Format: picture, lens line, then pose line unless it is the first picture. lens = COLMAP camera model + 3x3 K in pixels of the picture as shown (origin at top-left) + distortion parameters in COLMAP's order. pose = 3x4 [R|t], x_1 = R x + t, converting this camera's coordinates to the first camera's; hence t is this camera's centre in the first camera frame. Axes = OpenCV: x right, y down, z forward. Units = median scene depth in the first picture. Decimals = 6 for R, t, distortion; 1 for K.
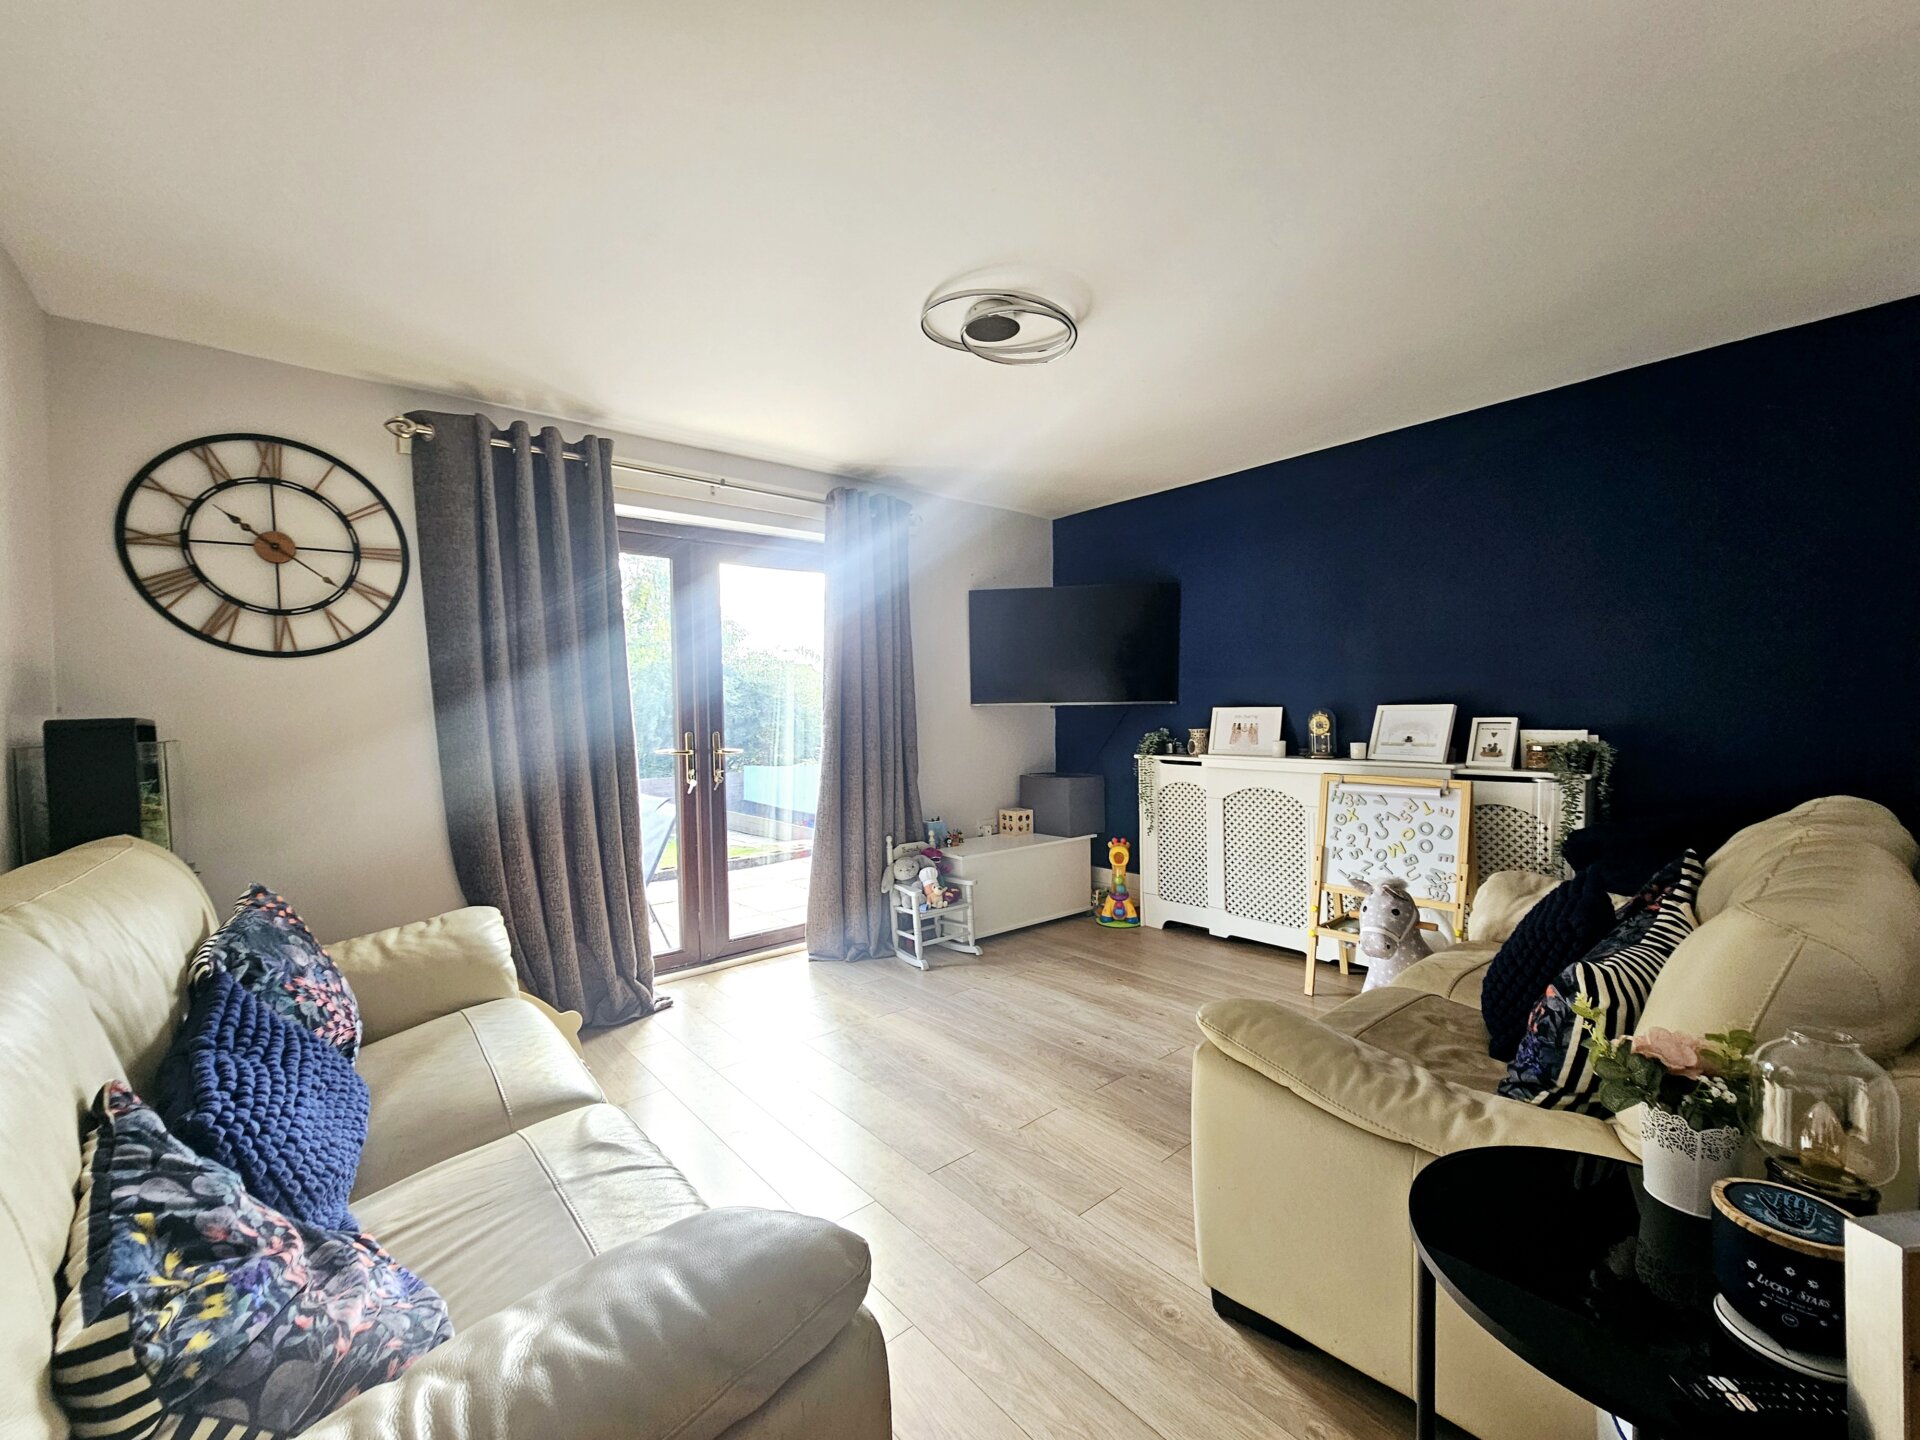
lens RADIAL K [[782.0, 0, 967.8], [0, 782.0, 728.3], [0, 0, 1]] dist [-0.001190, -0.000025]
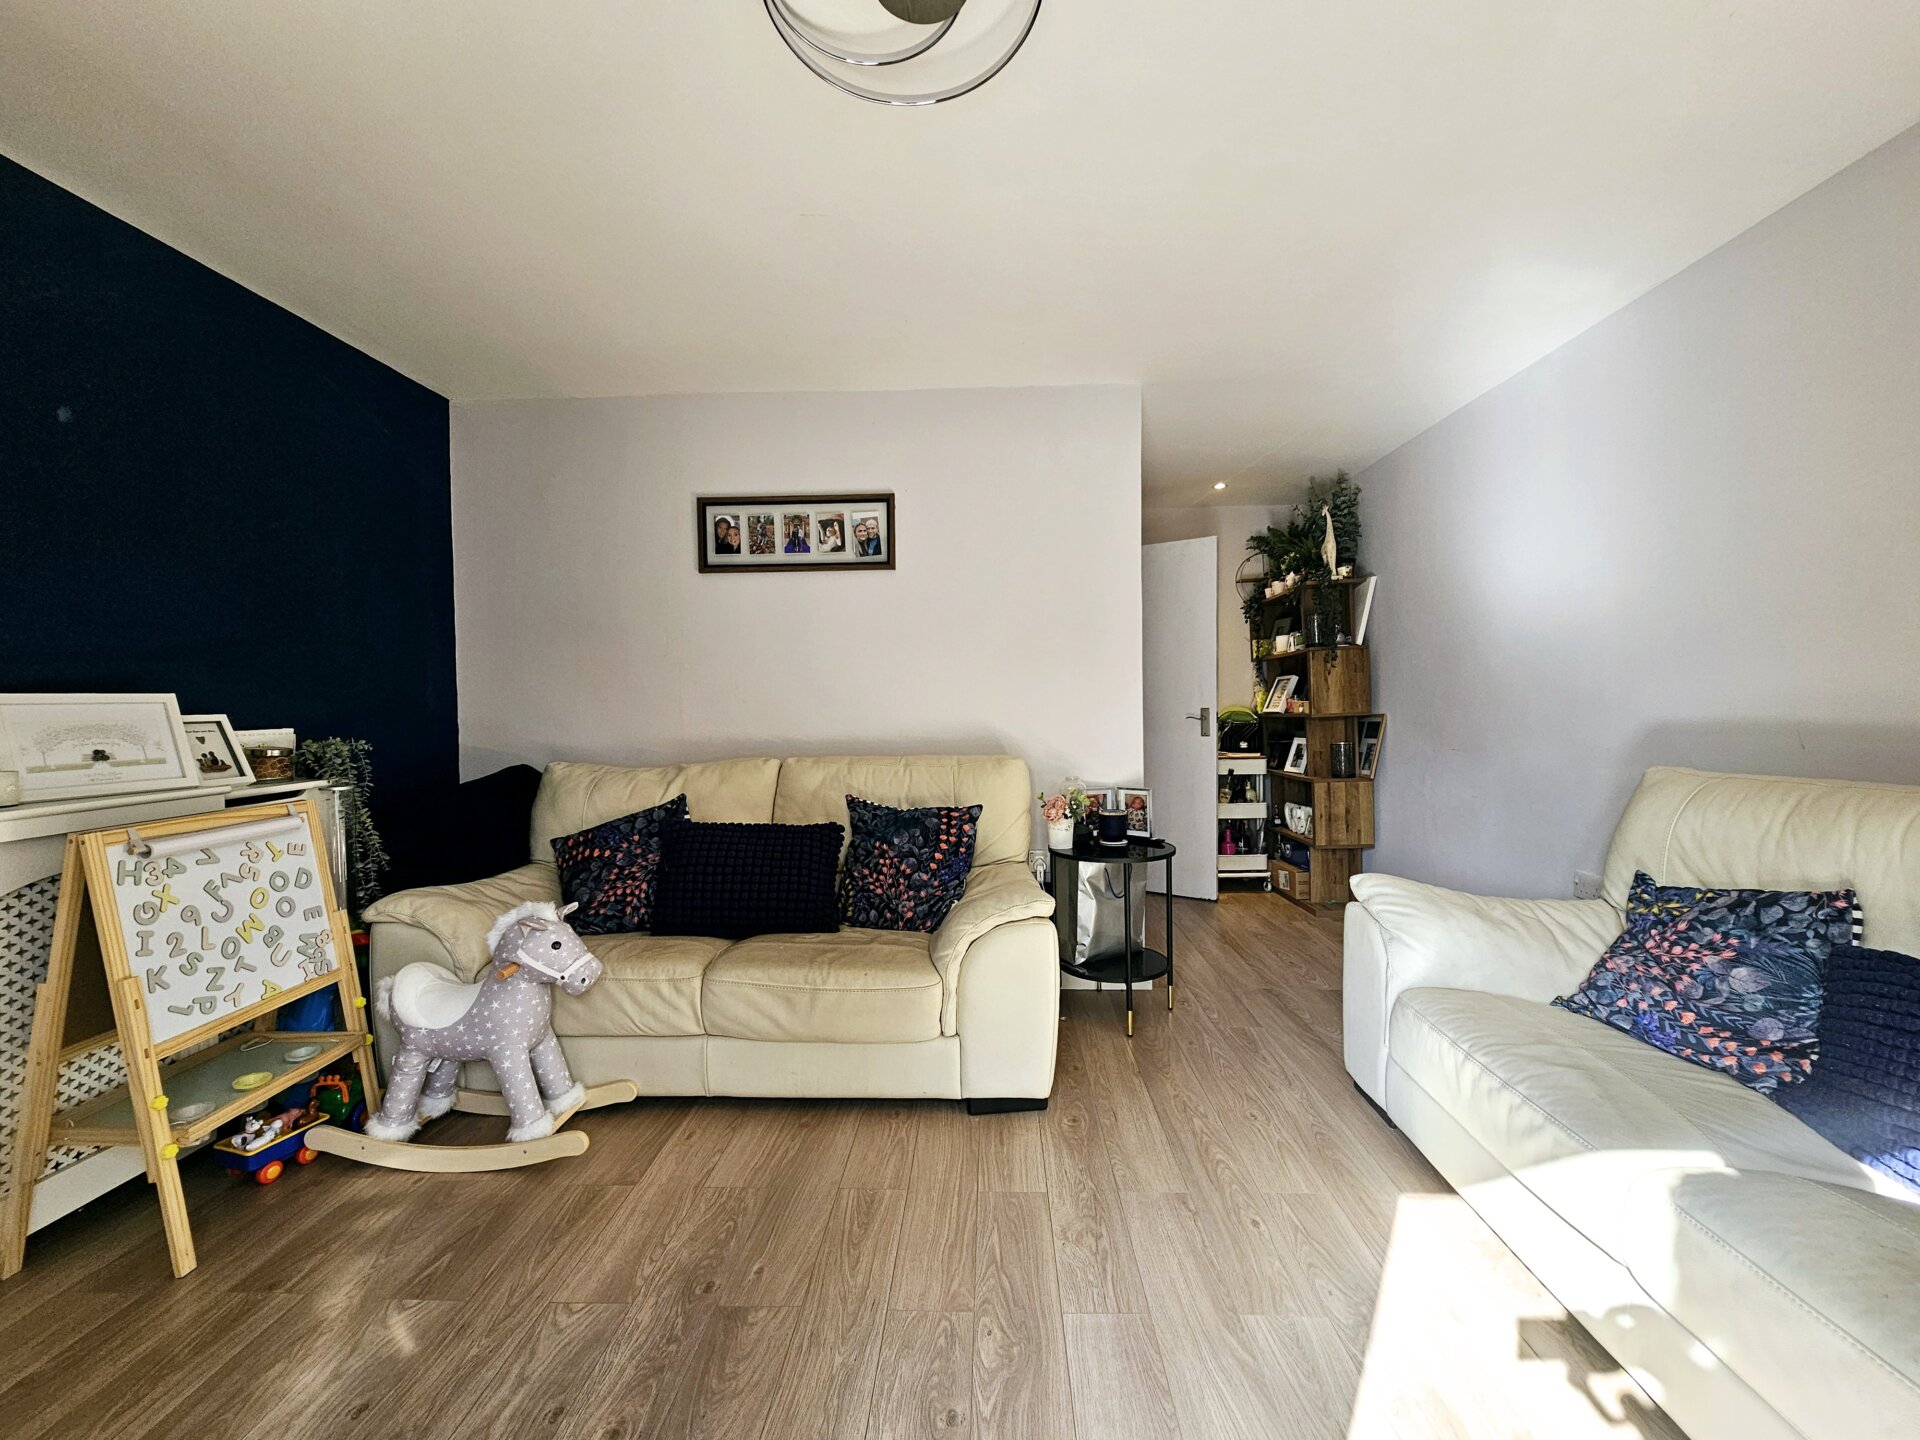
lens RADIAL K [[782.0, 0, 969.2], [0, 782.0, 723.9], [0, 0, 1]] dist [-0.001190, -0.000025]
pose [[-0.729631, -0.002319, 0.683837, -0.275728], [0.033528, 0.998670, 0.039160, -0.009600], [-0.683018, 0.051500, -0.728583, 1.044040]]
